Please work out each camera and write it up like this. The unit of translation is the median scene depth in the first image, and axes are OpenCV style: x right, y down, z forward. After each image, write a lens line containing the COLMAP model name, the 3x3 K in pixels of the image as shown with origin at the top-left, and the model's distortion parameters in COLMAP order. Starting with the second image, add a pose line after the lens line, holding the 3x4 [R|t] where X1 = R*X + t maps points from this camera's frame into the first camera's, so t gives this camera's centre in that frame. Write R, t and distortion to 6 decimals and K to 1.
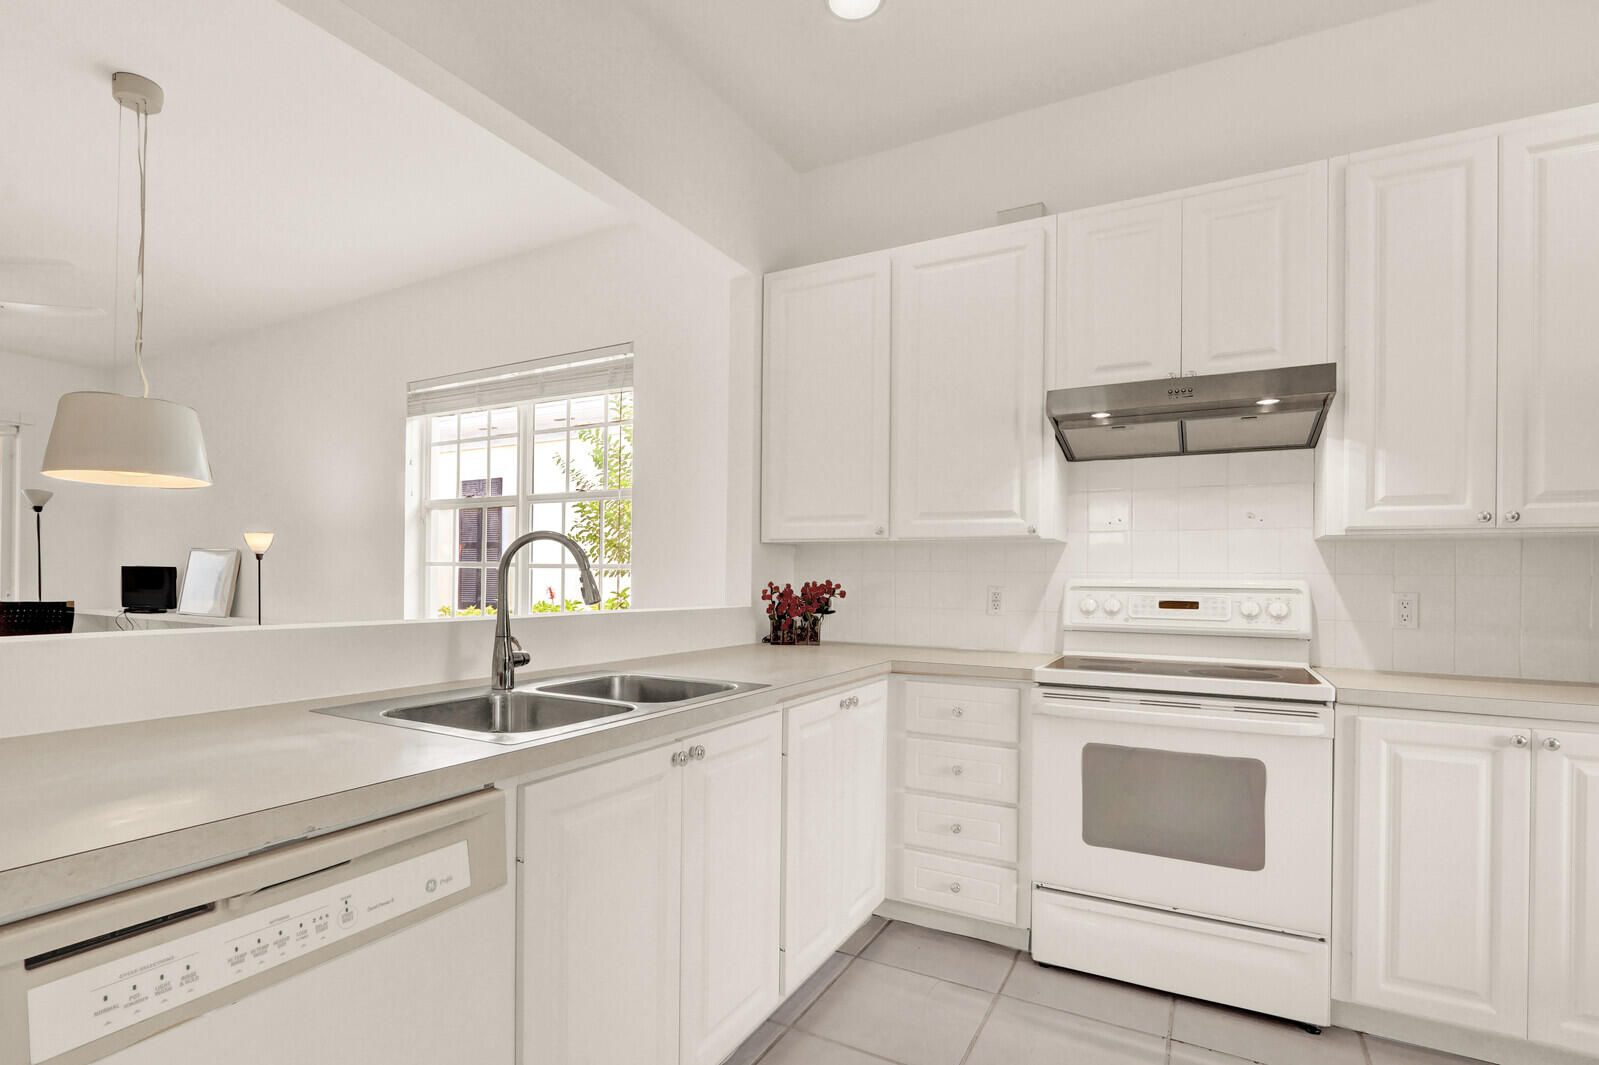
lens RADIAL K [[758.9, 0, 787.9], [0, 758.9, 581.3], [0, 0, 1]] dist [-0.004486, -0.000240]
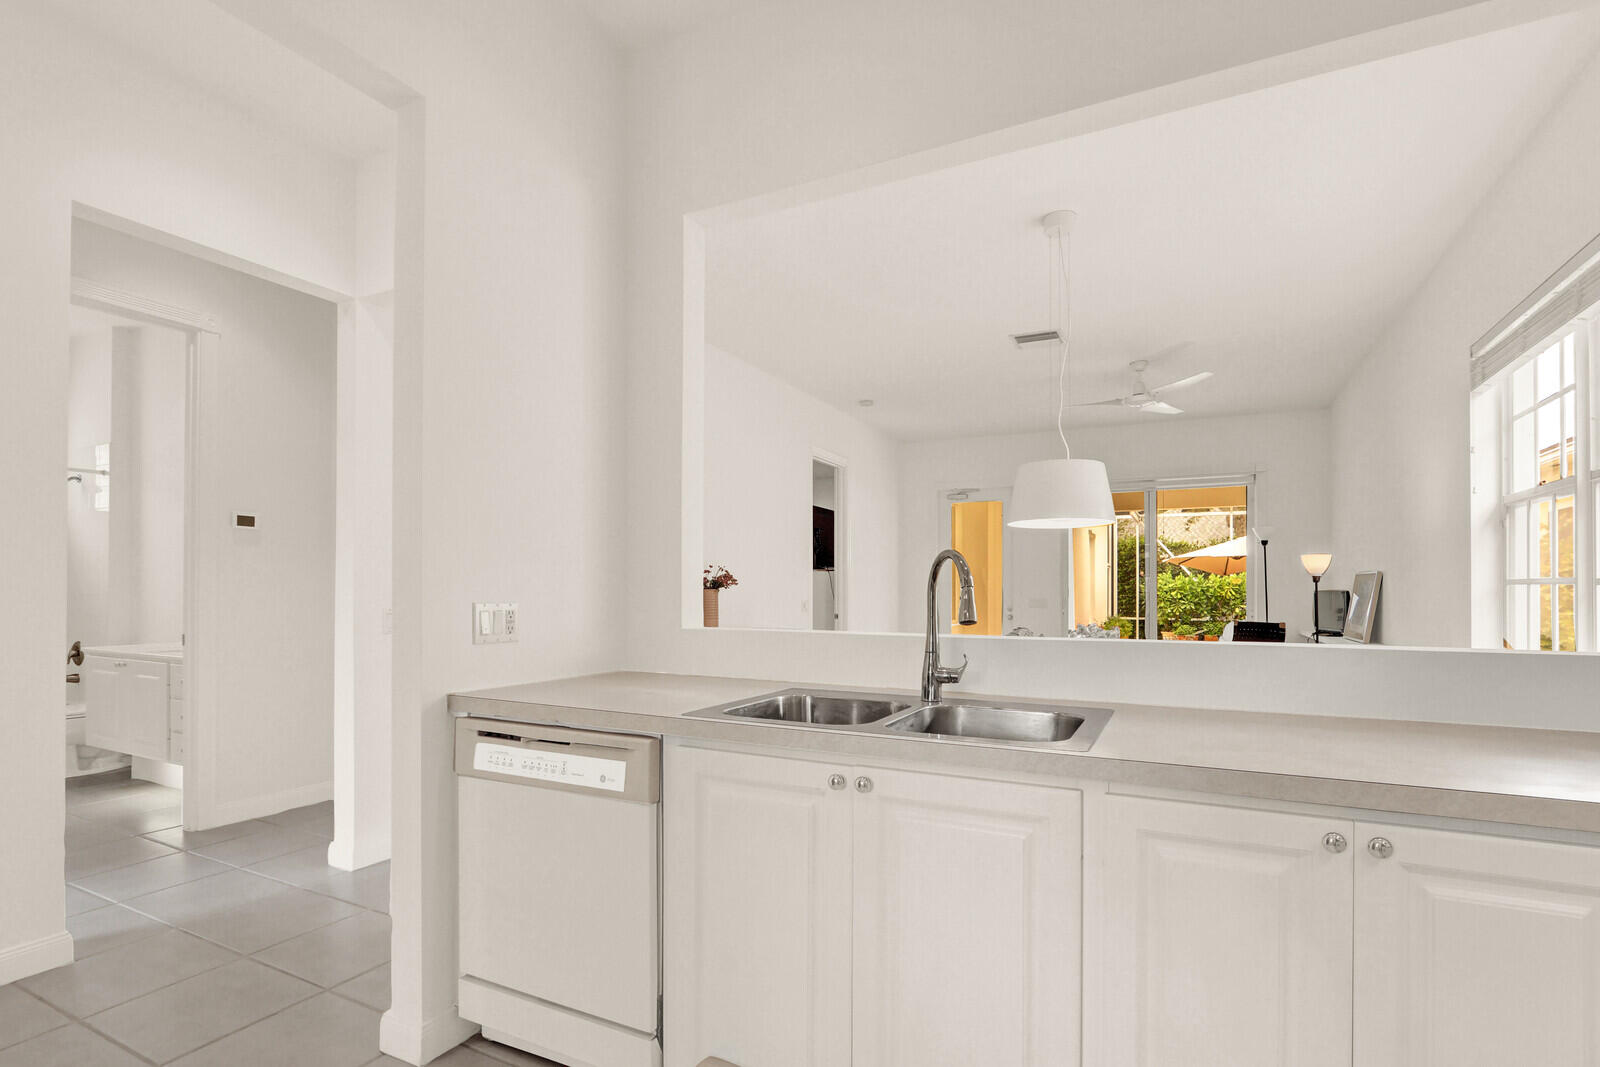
lens RADIAL K [[789.6, 0, 784.7], [0, 789.6, 587.2], [0, 0, 1]] dist [-0.006188, -0.000605]
pose [[0.023054, -0.020047, -0.999533, 0.491921], [-0.004515, 0.999787, -0.020156, 0.001227], [0.999724, 0.004978, 0.022958, 0.506662]]
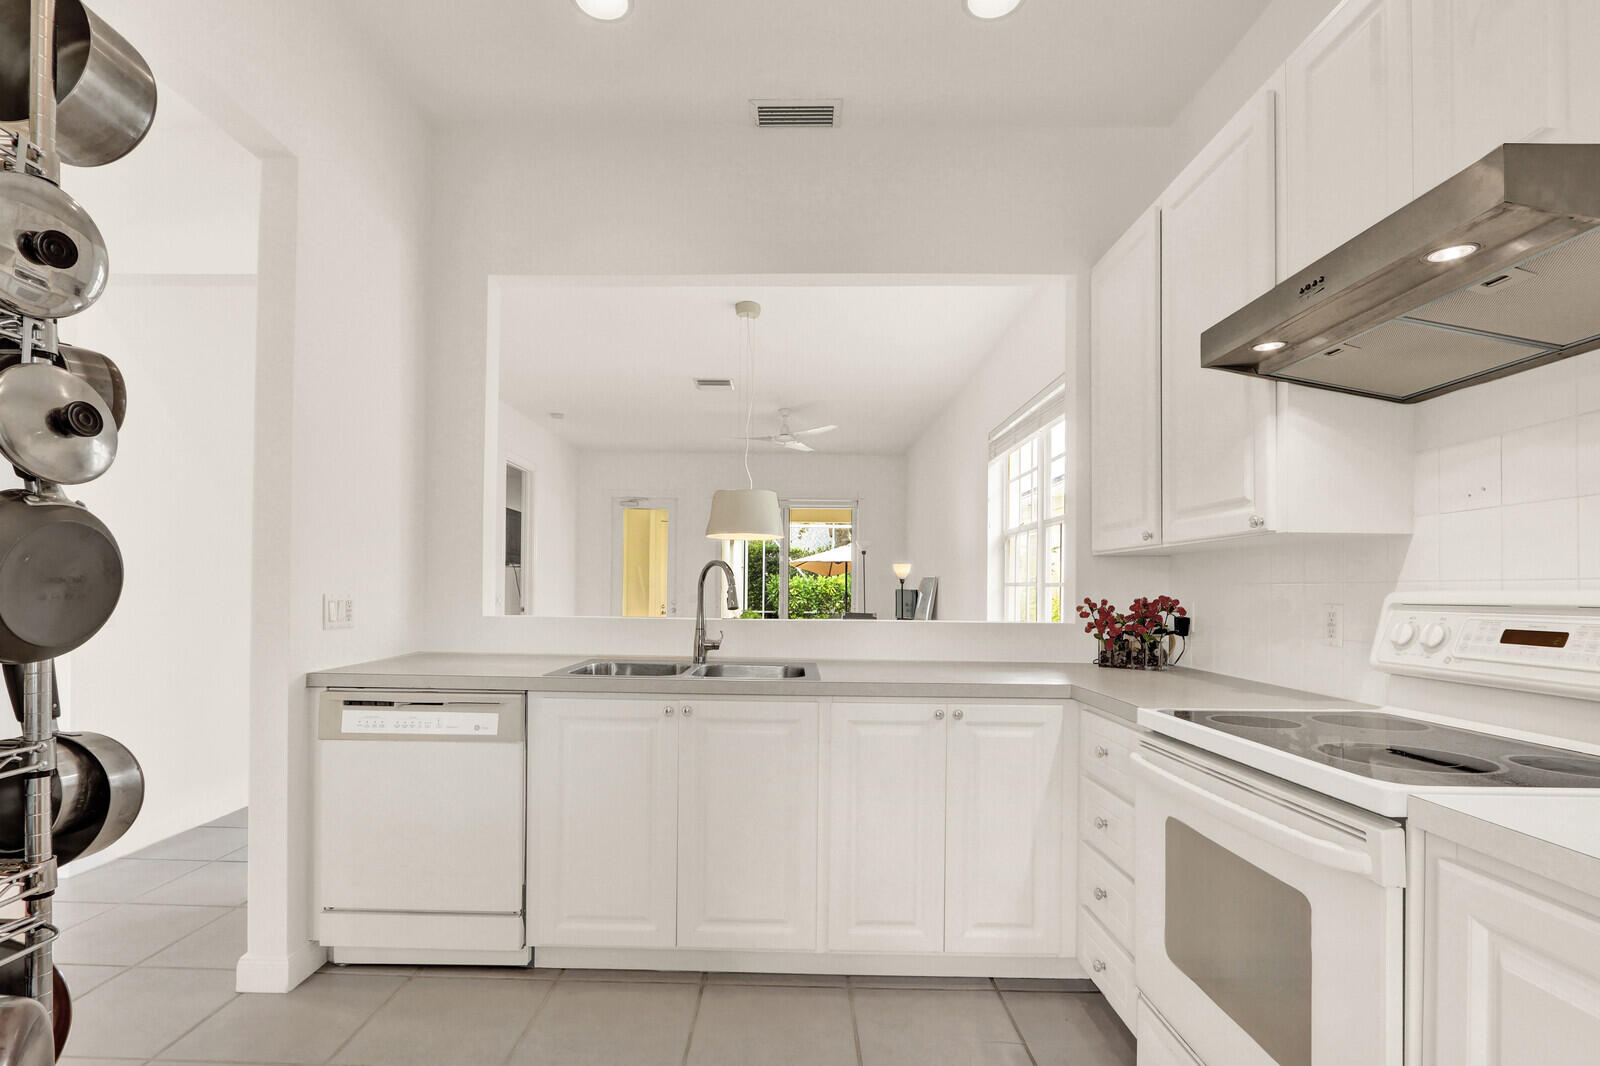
lens RADIAL K [[759.4, 0, 788.4], [0, 759.4, 581.9], [0, 0, 1]] dist [-0.004486, -0.000240]
pose [[0.470737, -0.019642, -0.882055, 0.724693], [-0.005414, 0.999669, -0.025150, 0.007664], [0.882257, 0.016614, 0.470475, 0.278200]]
